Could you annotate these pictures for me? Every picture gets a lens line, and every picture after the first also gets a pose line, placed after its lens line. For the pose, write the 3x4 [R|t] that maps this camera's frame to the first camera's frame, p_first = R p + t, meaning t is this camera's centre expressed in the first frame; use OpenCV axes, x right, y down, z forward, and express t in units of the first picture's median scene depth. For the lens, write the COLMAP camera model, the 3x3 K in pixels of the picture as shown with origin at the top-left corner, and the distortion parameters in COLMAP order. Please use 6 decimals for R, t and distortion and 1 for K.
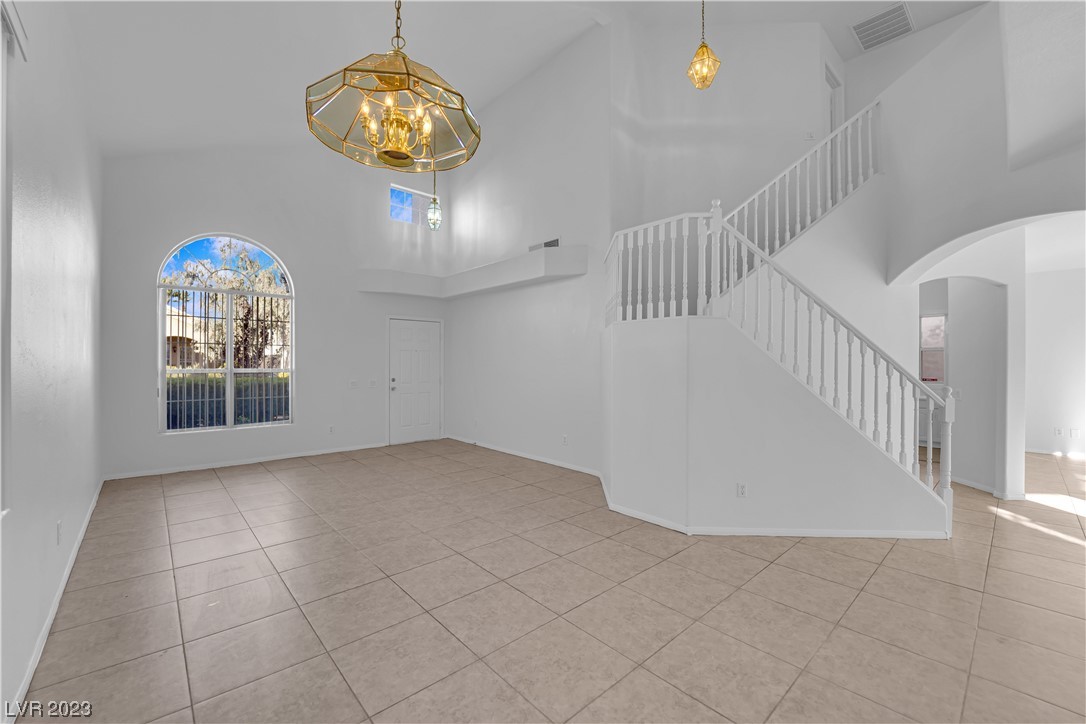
lens RADIAL K [[439.6, 0, 541.0], [0, 439.6, 361.3], [0, 0, 1]] dist [-0.015677, -0.000673]
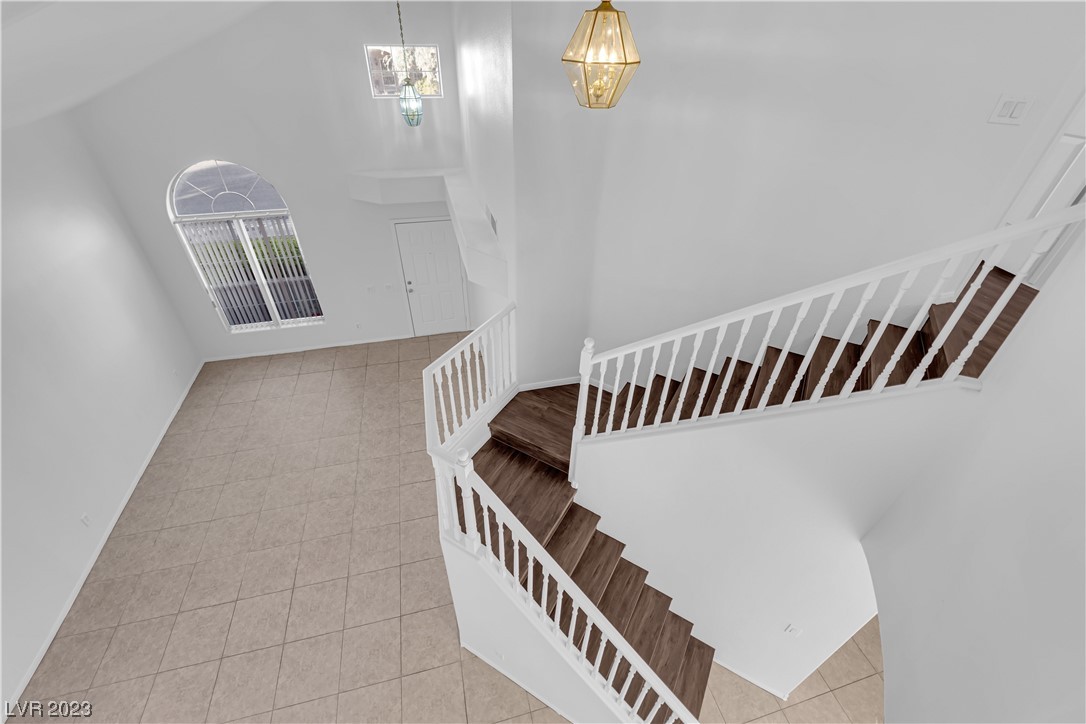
lens RADIAL K [[439.6, 0, 541.0], [0, 439.6, 361.3], [0, 0, 1]] dist [-0.015677, -0.000673]
pose [[0.886400, 0.296565, -0.355449, 0.504679], [-0.022462, 0.794490, 0.606862, -0.636715], [0.462374, -0.529938, 0.710897, 0.484239]]
